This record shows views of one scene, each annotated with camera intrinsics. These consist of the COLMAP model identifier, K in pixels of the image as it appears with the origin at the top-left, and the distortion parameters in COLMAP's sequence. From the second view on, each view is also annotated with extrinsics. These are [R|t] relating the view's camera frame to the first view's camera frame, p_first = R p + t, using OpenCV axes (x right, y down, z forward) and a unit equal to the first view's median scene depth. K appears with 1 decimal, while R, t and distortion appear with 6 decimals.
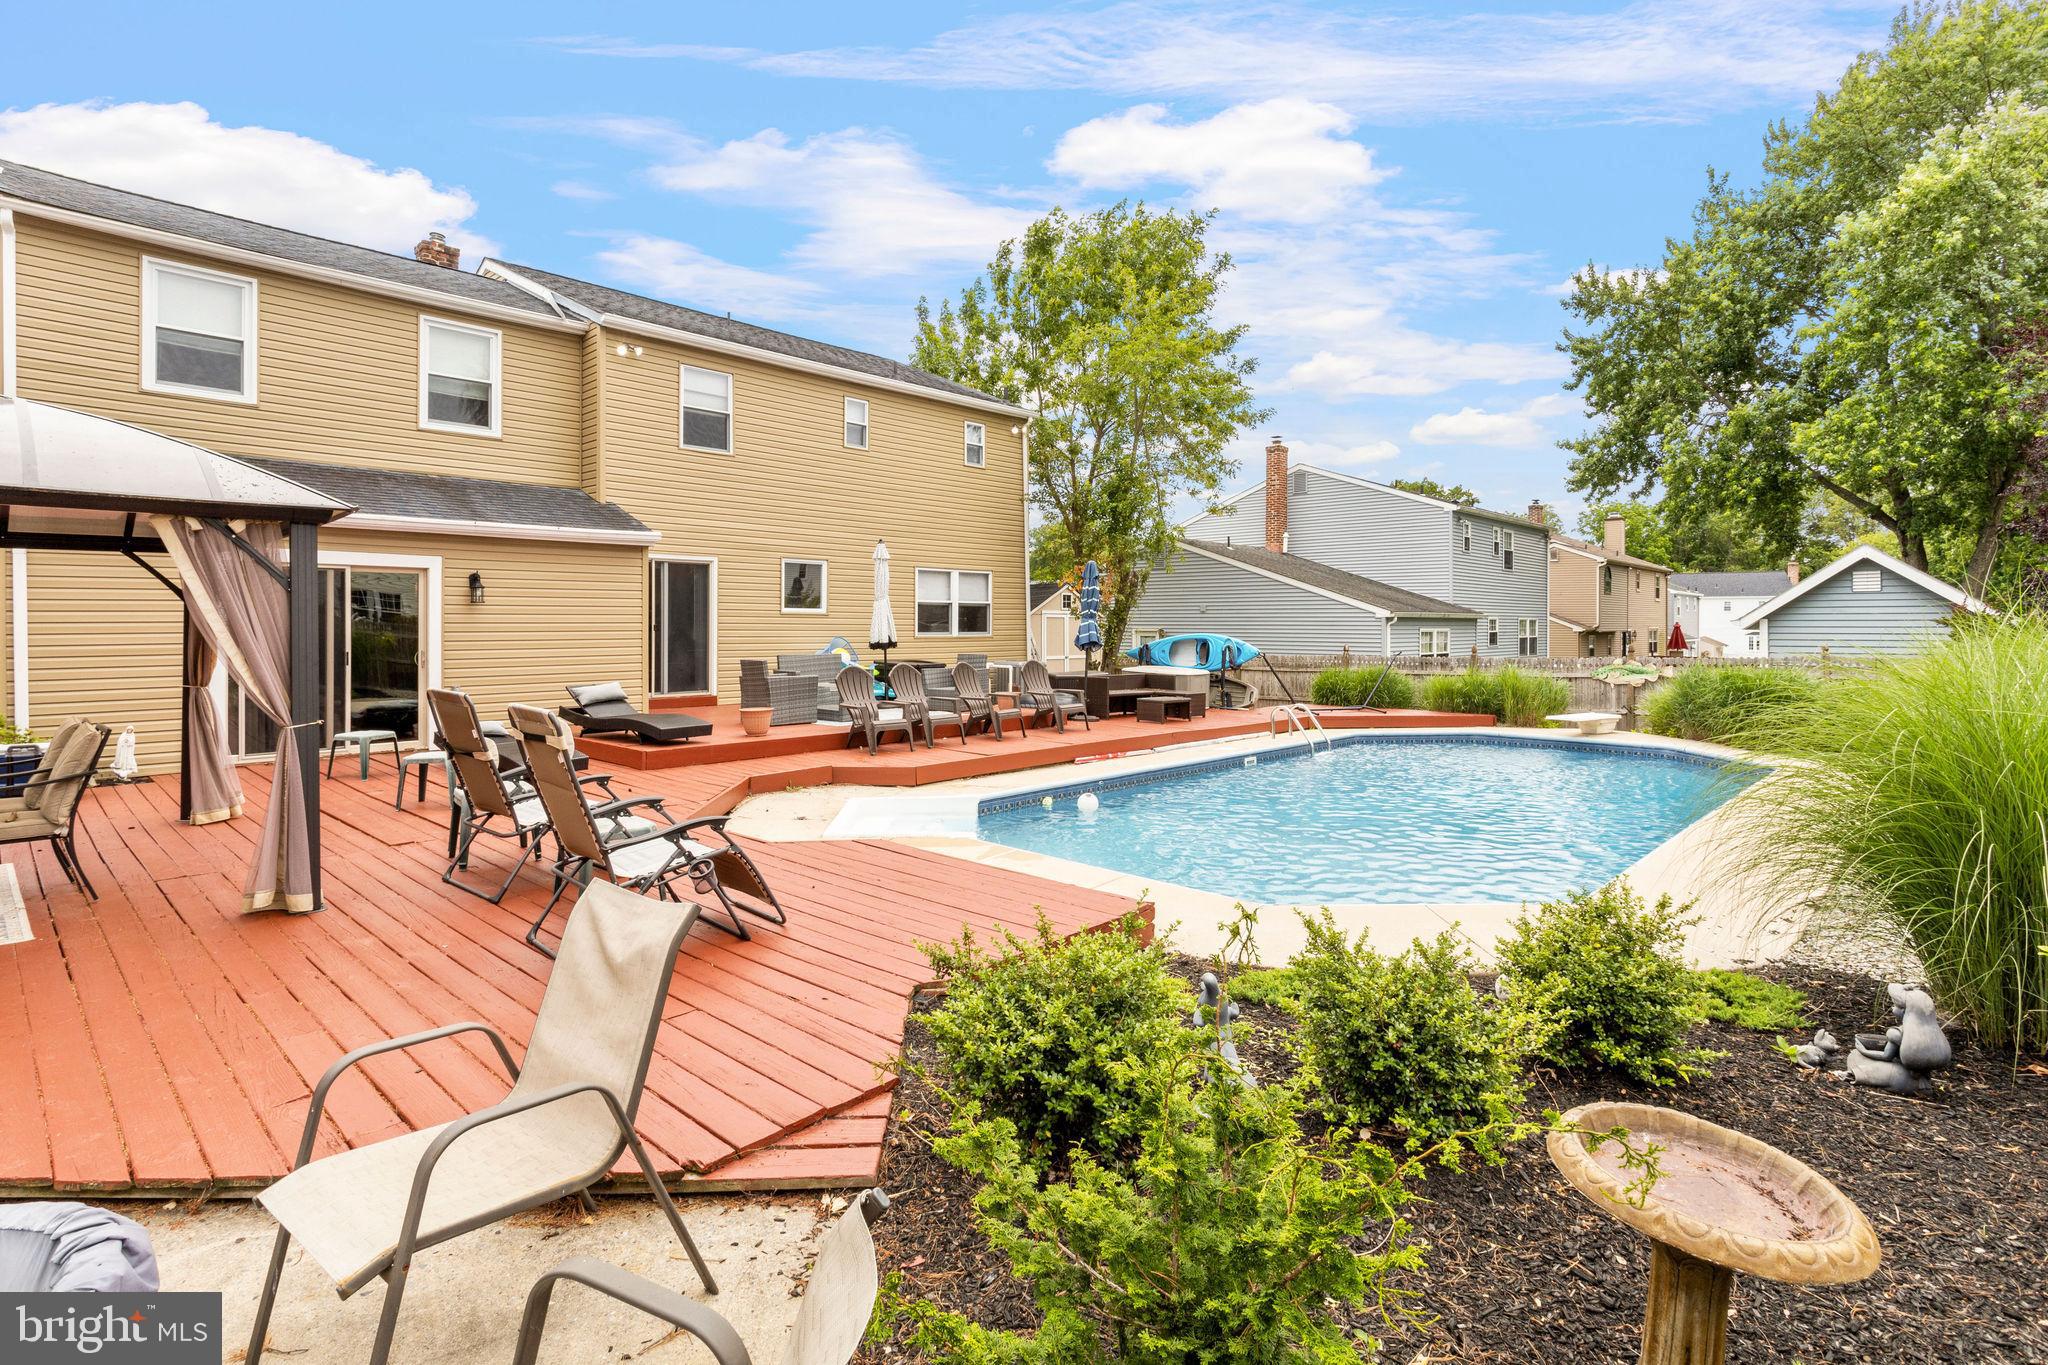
lens RADIAL K [[987.7, 0, 1001.8], [0, 987.7, 628.3], [0, 0, 1]] dist [-0.002013, 0.004077]
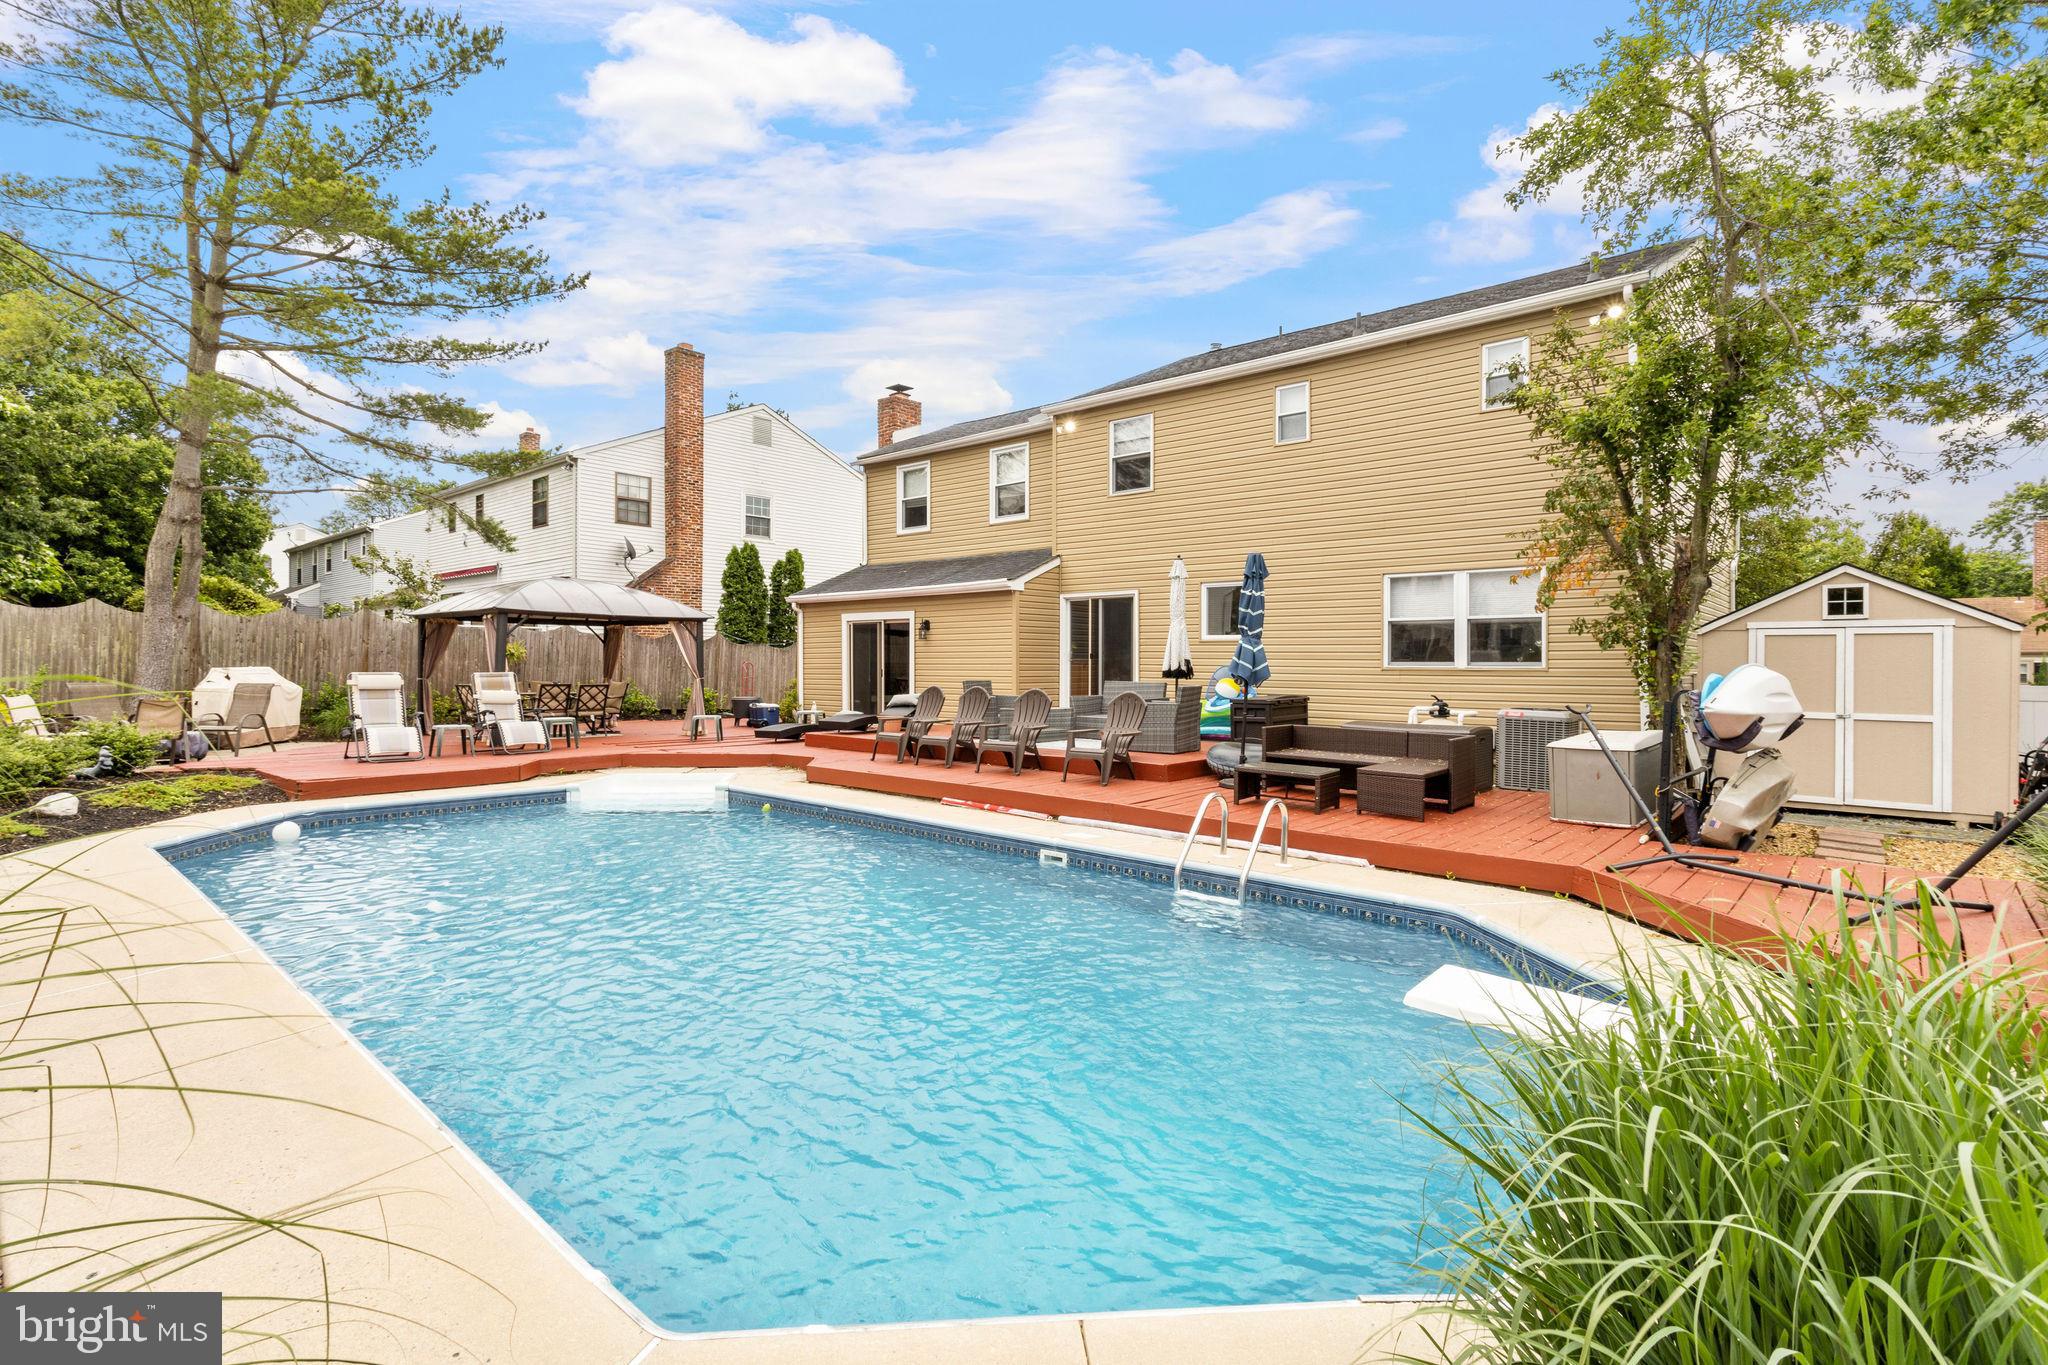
lens RADIAL K [[987.7, 0, 992.2], [0, 987.7, 658.0], [0, 0, 1]] dist [-0.002013, 0.004077]
pose [[0.025896, -0.005682, -0.999648, 0.698438], [-0.006602, 0.999961, -0.005855, 0.007665], [0.999643, 0.006751, 0.025858, 0.738974]]
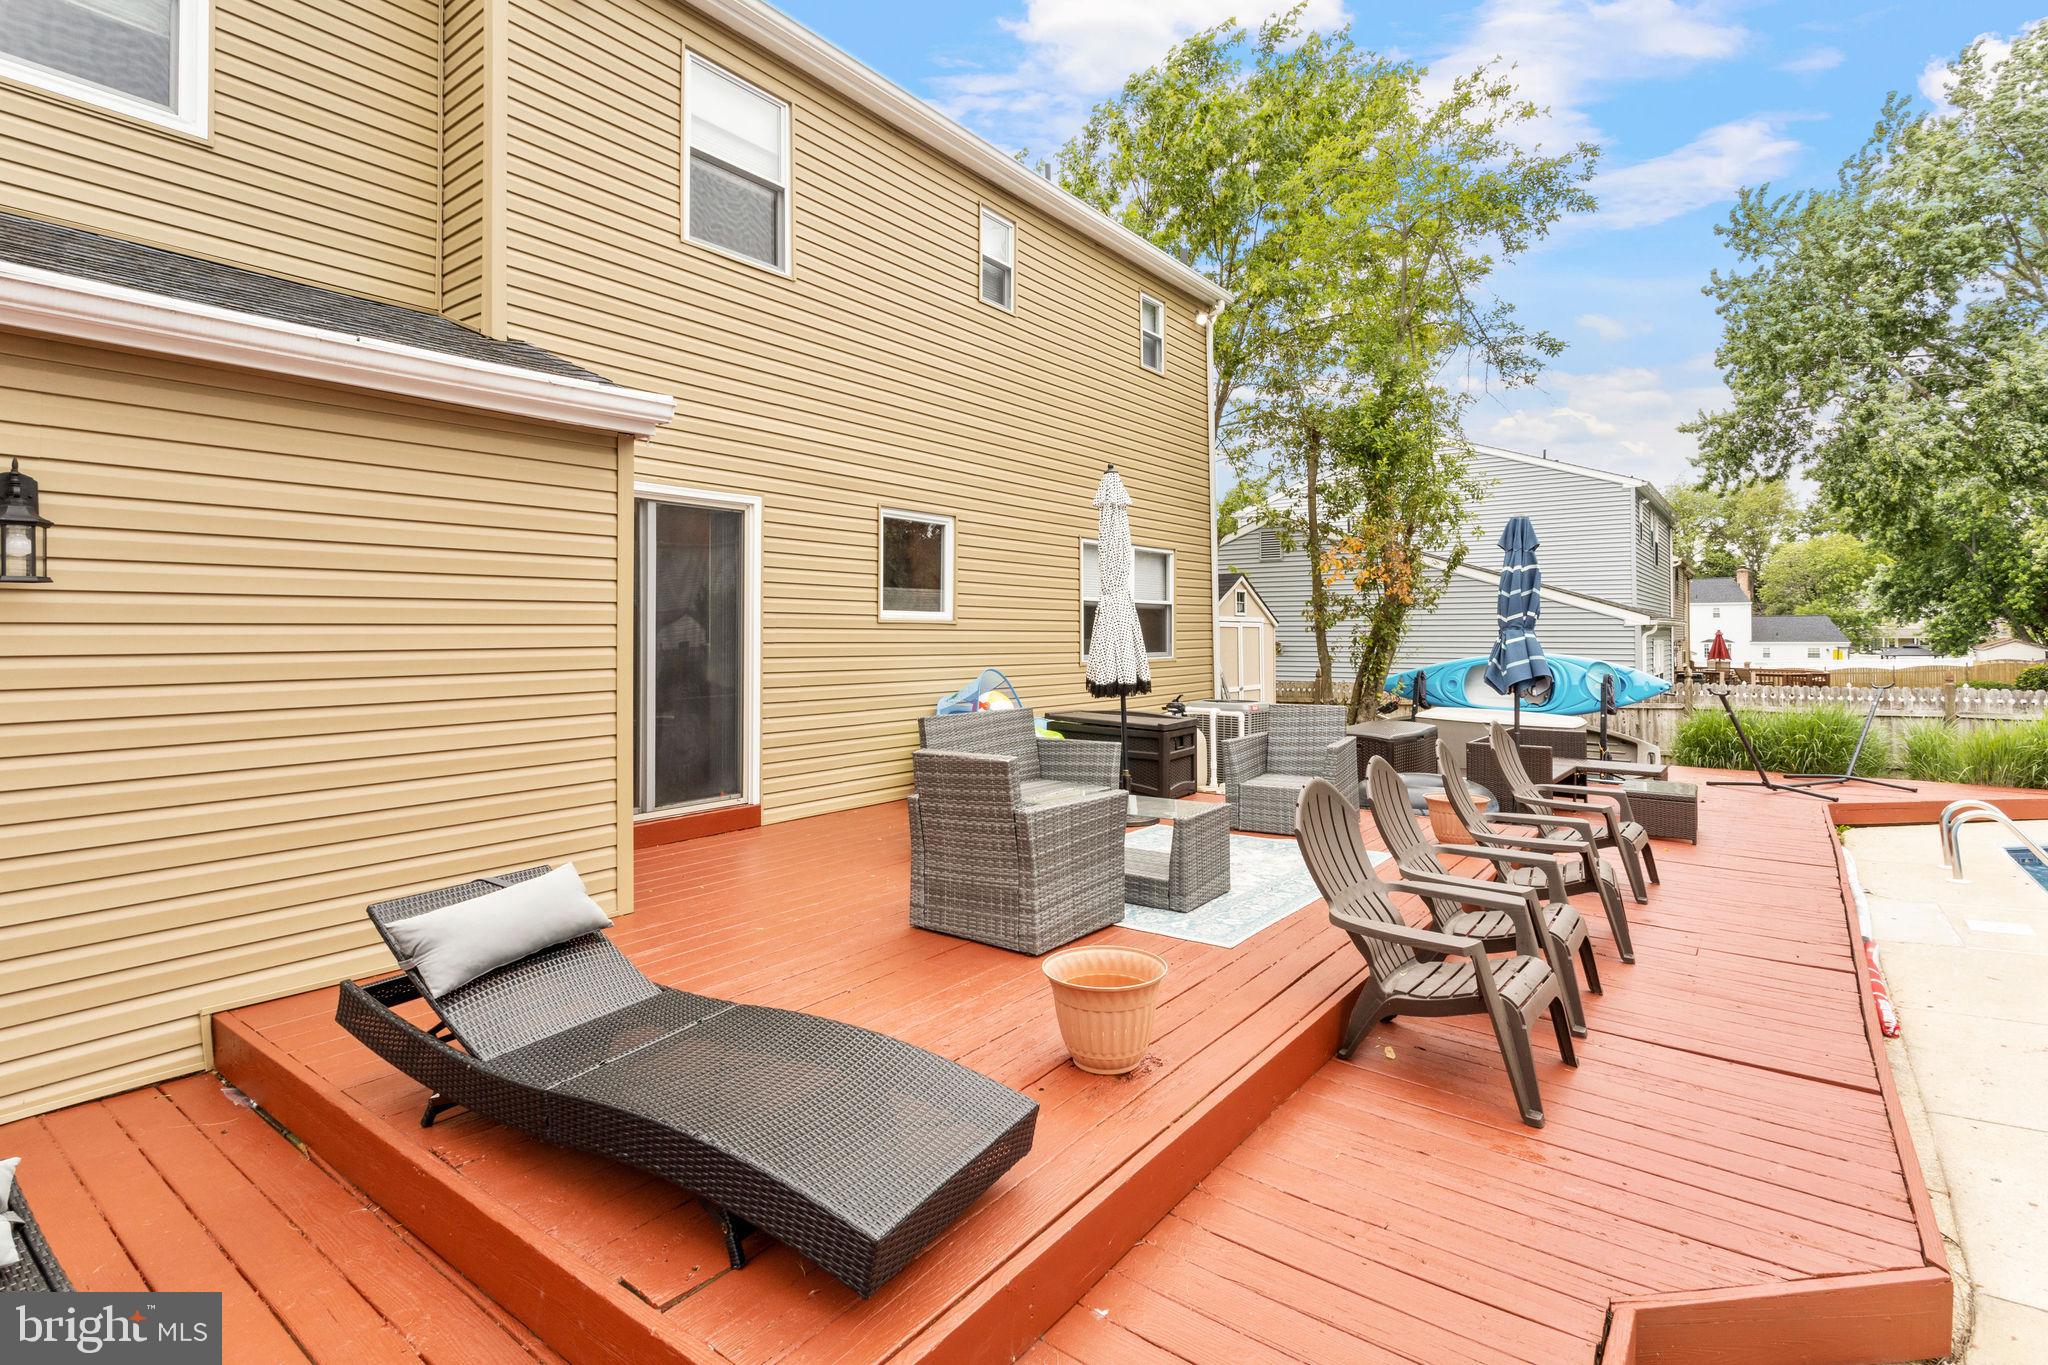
lens RADIAL K [[987.7, 0, 1005.2], [0, 987.7, 624.3], [0, 0, 1]] dist [-0.002013, 0.004077]
pose [[0.993156, -0.003439, 0.116742, -0.208607], [0.005096, 0.999890, -0.013900, -0.006552], [-0.116682, 0.014400, 0.993065, 0.490292]]
